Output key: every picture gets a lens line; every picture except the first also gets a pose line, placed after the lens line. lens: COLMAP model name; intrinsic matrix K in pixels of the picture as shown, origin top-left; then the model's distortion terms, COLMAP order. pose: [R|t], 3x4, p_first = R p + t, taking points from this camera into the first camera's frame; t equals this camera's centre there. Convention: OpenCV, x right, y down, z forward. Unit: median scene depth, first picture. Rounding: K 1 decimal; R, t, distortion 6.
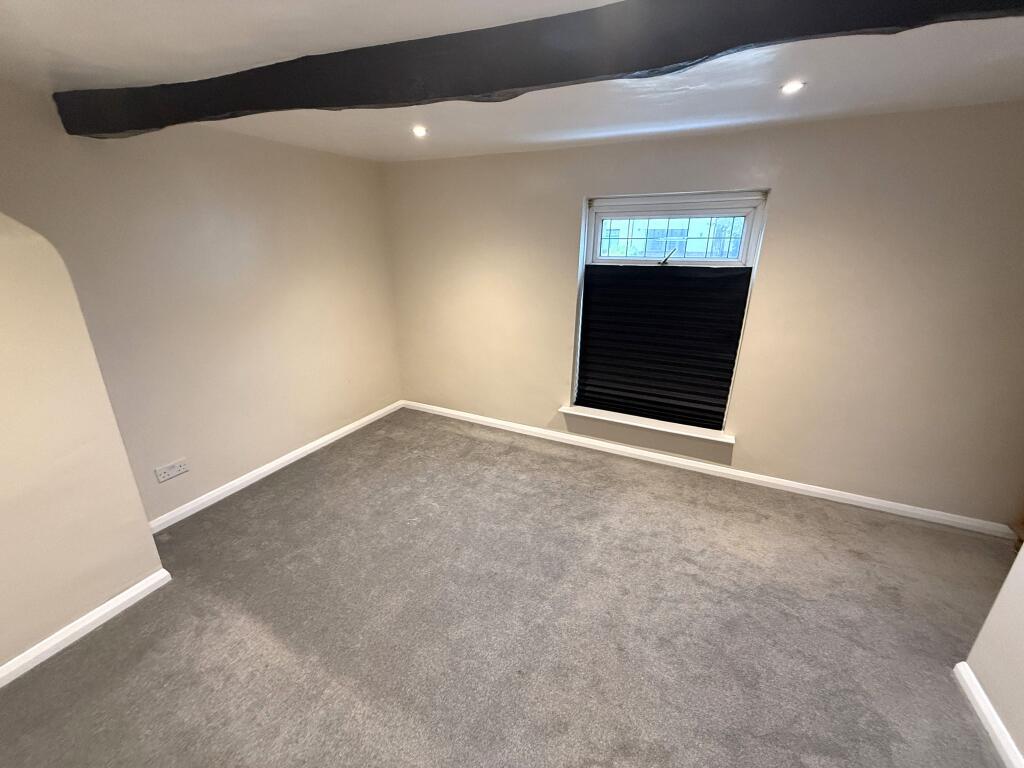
lens RADIAL K [[405.5, 0, 511.9], [0, 405.5, 382.0], [0, 0, 1]] dist [-0.000464, 0.000495]
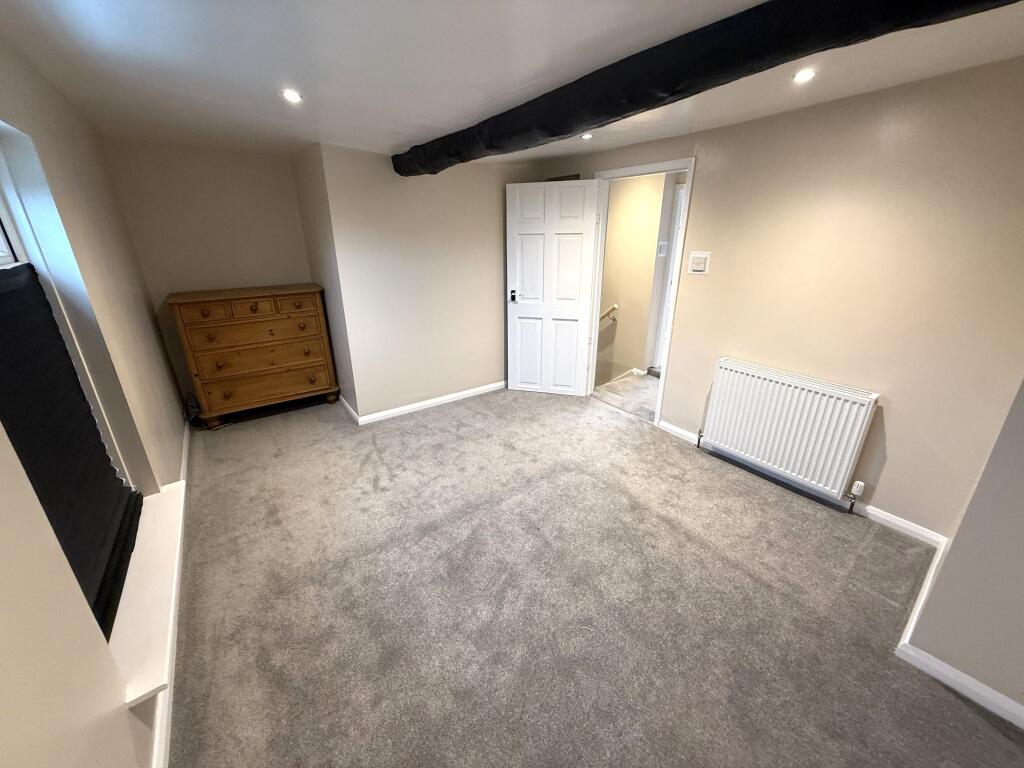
lens RADIAL K [[405.5, 0, 508.1], [0, 405.5, 383.9], [0, 0, 1]] dist [-0.000464, 0.000495]
pose [[-0.872223, -0.175364, 0.456590, -0.312096], [0.157481, 0.783114, 0.601608, -0.357906], [-0.463062, 0.596641, -0.655433, 1.063795]]
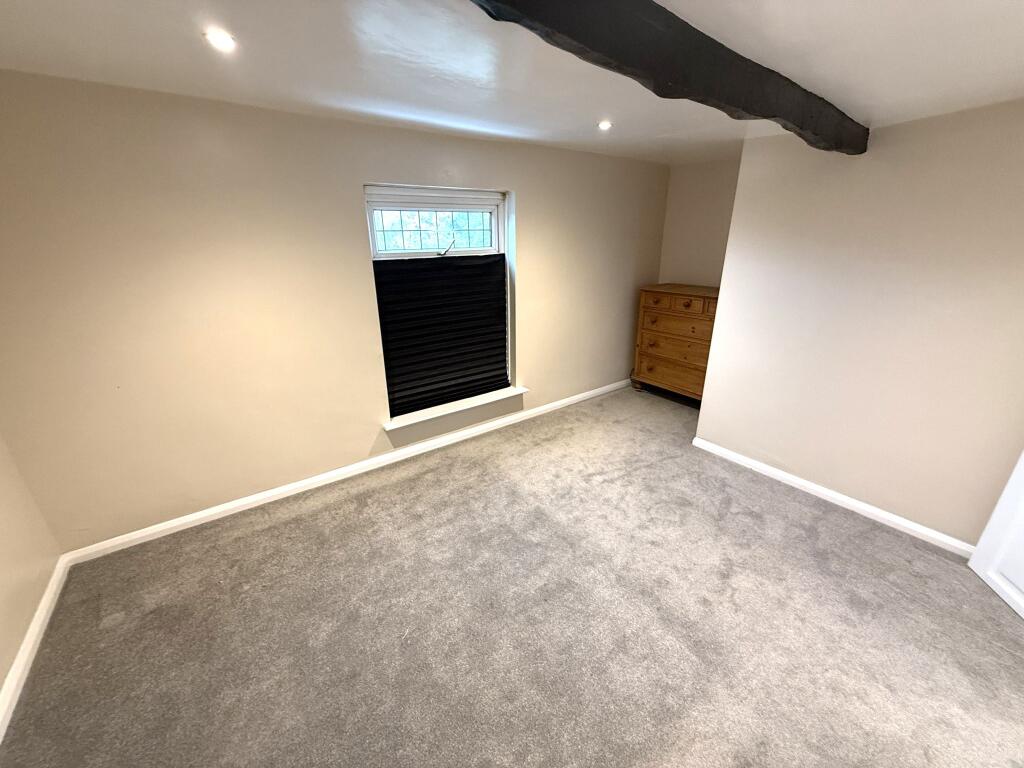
lens RADIAL K [[405.5, 0, 507.5], [0, 405.5, 380.0], [0, 0, 1]] dist [-0.000464, 0.000495]
pose [[0.481954, -0.305076, 0.821370, -0.503608], [0.298643, 0.938490, 0.173343, -0.117613], [-0.823731, 0.161753, 0.543419, 0.338389]]
